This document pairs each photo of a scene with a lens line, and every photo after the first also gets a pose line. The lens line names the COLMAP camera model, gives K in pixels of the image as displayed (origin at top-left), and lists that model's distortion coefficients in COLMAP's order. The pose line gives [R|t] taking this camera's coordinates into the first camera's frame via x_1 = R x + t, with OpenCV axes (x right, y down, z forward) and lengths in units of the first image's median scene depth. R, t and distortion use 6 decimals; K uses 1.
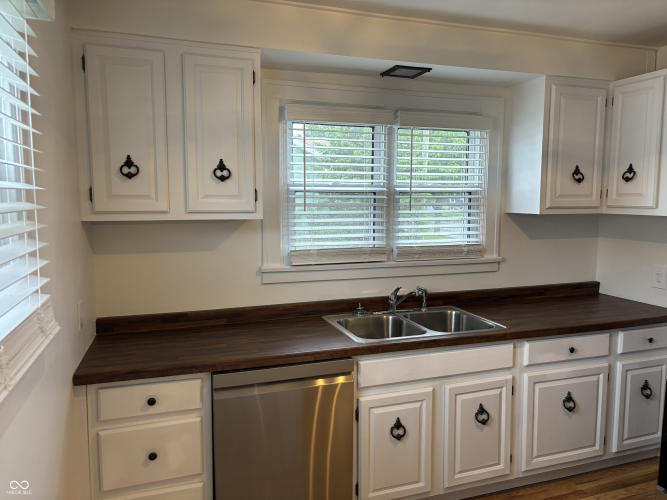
lens RADIAL K [[501.6, 0, 325.2], [0, 501.6, 248.0], [0, 0, 1]] dist [0.049704, -0.051239]
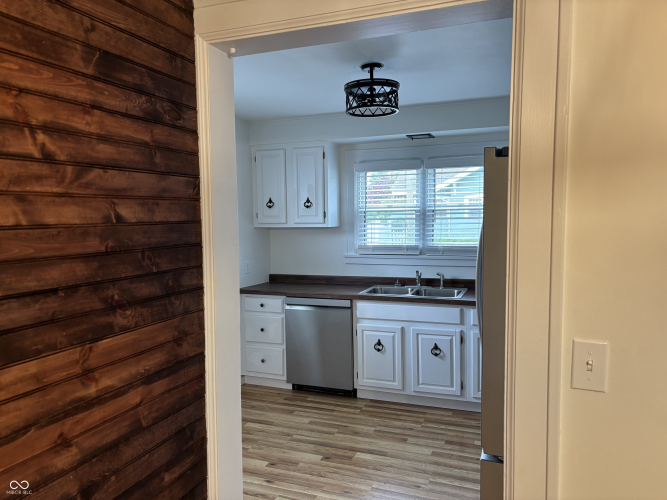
lens RADIAL K [[504.9, 0, 333.5], [0, 504.9, 250.0], [0, 0, 1]] dist [0.048747, -0.046048]
pose [[0.770693, 0.032317, -0.636387, 1.000363], [-0.049801, 0.998713, -0.009594, 0.042989], [0.635258, 0.039087, 0.771310, -0.422076]]
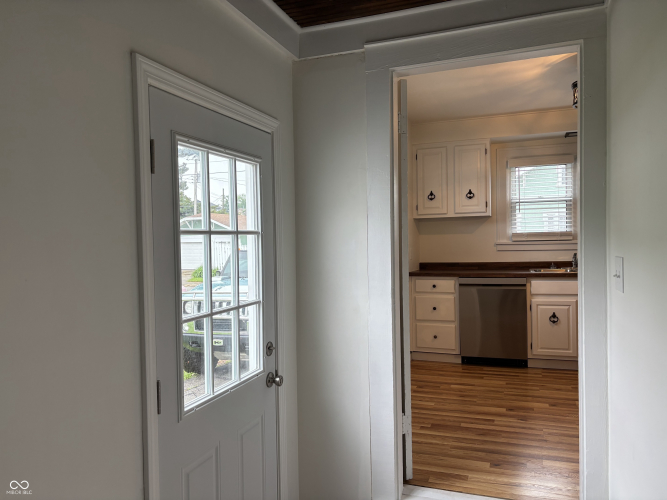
lens RADIAL K [[504.3, 0, 333.5], [0, 504.3, 250.0], [0, 0, 1]] dist [0.038634, -0.049046]
pose [[0.781362, -0.004038, -0.624066, 0.622582], [-0.040469, 0.997547, -0.057124, 0.212604], [0.622765, 0.069890, 0.779281, -0.962486]]
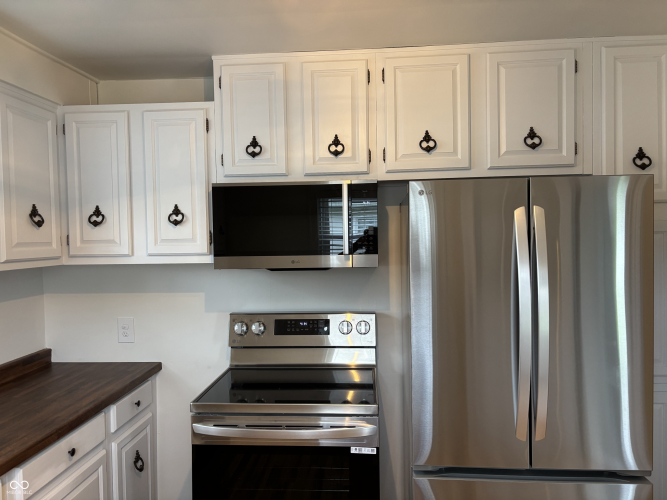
lens RADIAL K [[504.9, 0, 333.5], [0, 504.9, 250.0], [0, 0, 1]] dist [0.048747, -0.046048]
pose [[0.375750, -0.034872, 0.926065, -0.048785], [0.110556, 0.993842, -0.007434, -0.043234], [-0.920103, 0.105175, 0.377292, 0.332529]]
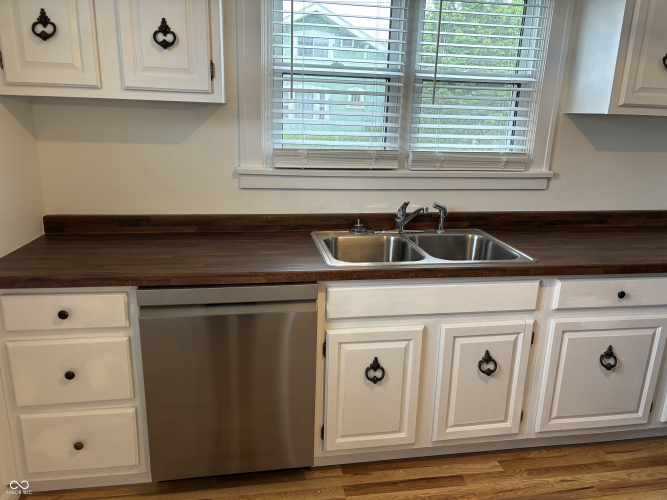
lens RADIAL K [[503.5, 0, 333.5], [0, 503.5, 250.0], [0, 0, 1]] dist [0.074194, -0.085981]
pose [[0.987659, 0.071241, -0.139479, 0.156746], [-0.046985, 0.984315, 0.170046, 0.023148], [0.149406, -0.161394, 0.975515, 0.187359]]
